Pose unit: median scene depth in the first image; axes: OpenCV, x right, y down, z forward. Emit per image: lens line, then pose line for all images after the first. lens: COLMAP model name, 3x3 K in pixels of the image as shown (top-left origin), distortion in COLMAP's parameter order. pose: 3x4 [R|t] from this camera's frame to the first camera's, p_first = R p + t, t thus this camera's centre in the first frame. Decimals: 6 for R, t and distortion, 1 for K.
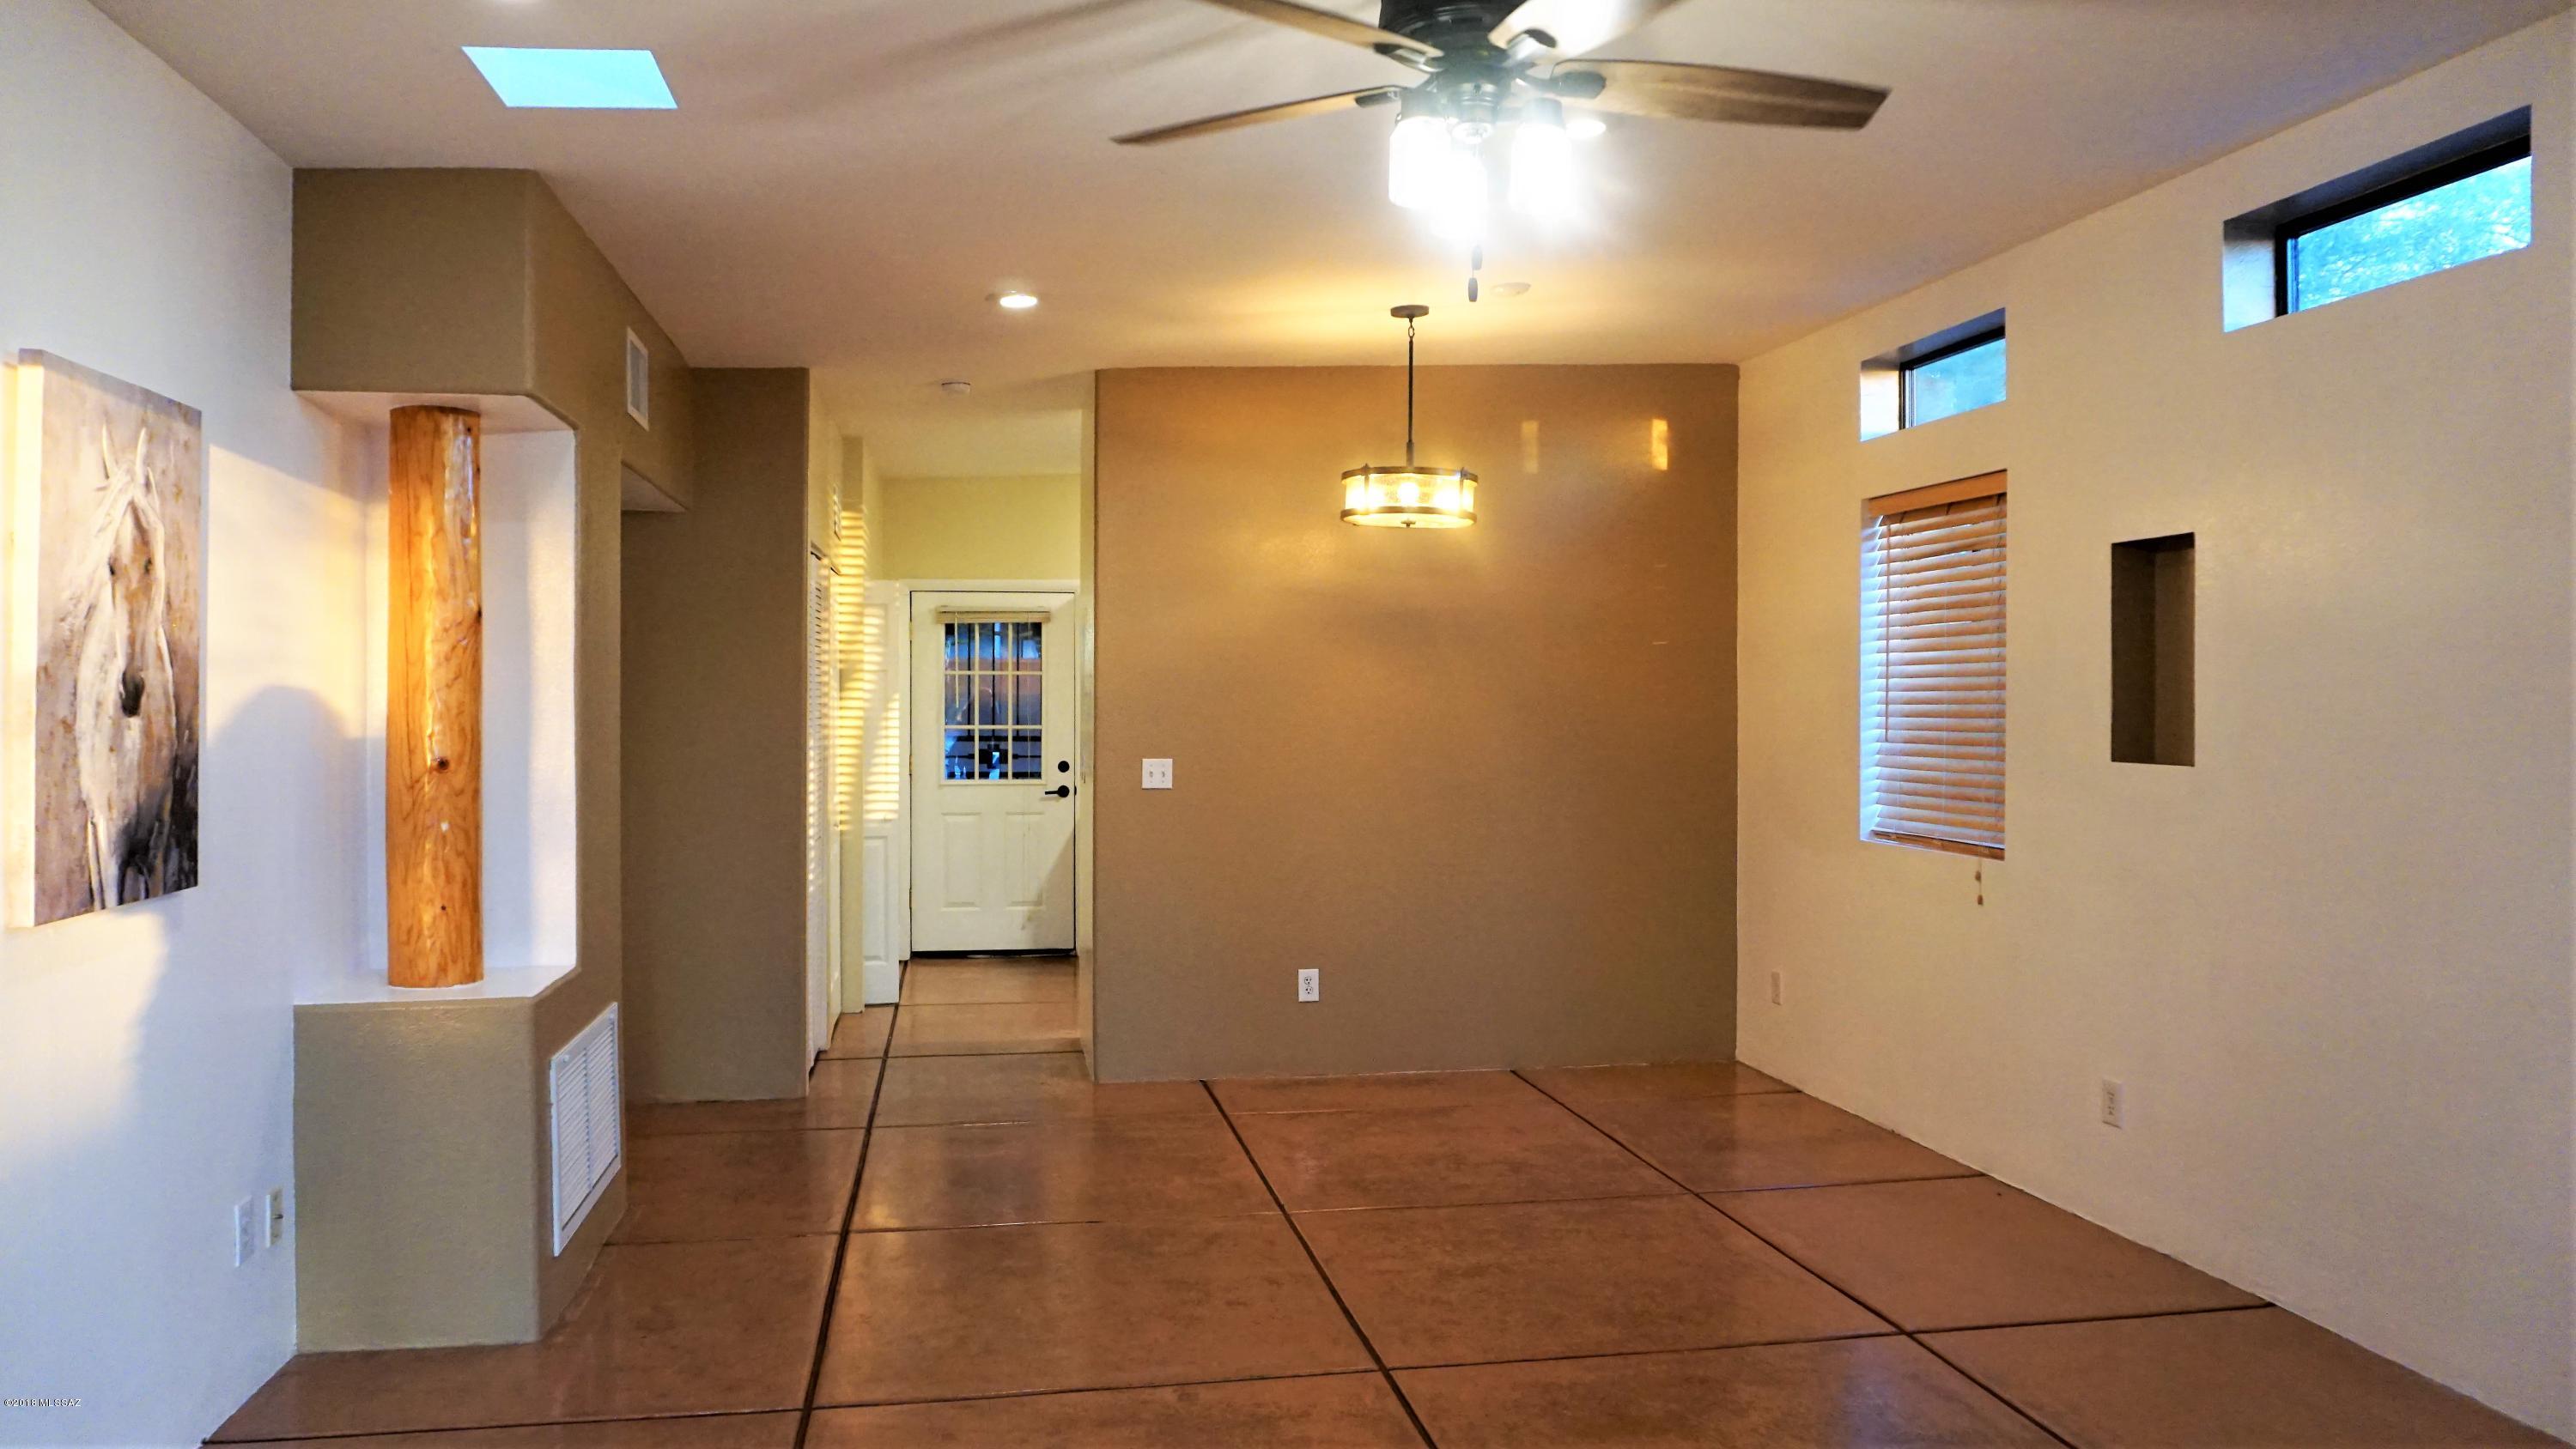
lens RADIAL K [[1714.7, 0, 1205.8], [0, 1714.7, 691.6], [0, 0, 1]] dist [-0.055287, 0.031667]
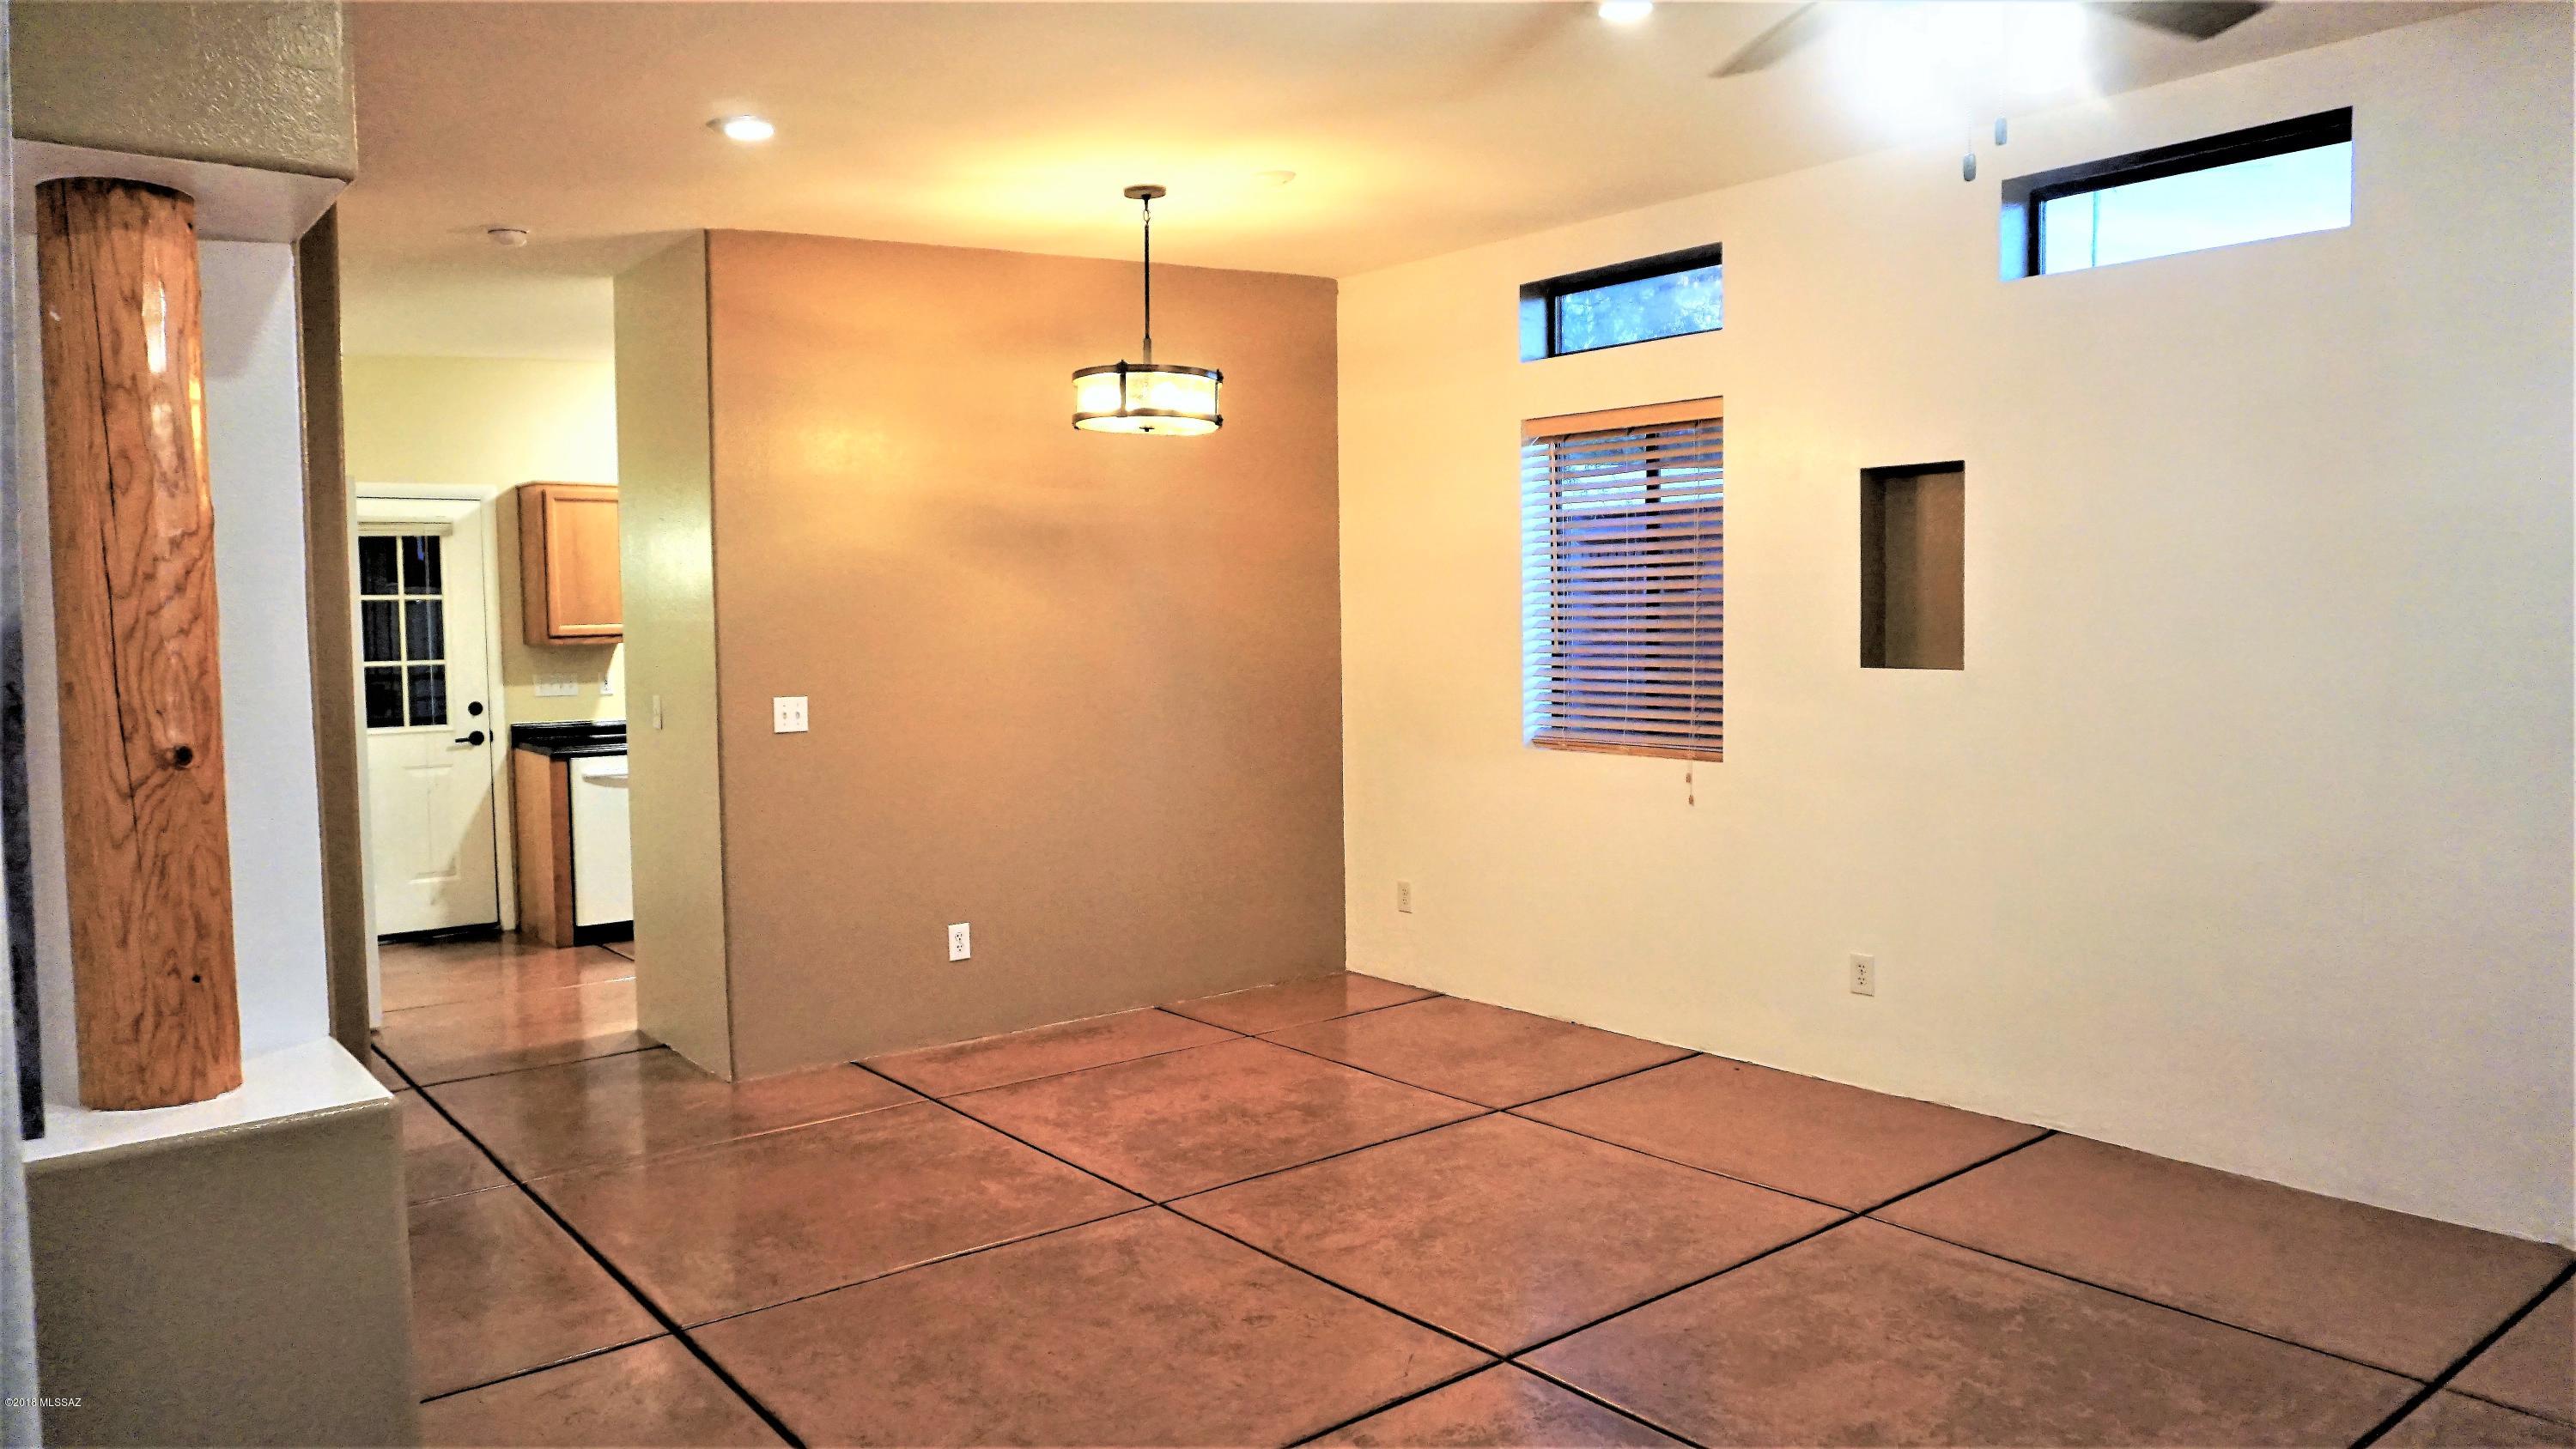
lens RADIAL K [[1714.7, 0, 1217.6], [0, 1714.7, 687.1], [0, 0, 1]] dist [-0.055287, 0.031667]
pose [[0.878248, -0.037334, 0.476745, -0.345118], [0.014793, 0.998592, 0.050948, -0.007934], [-0.477976, -0.037692, 0.877564, 0.217333]]
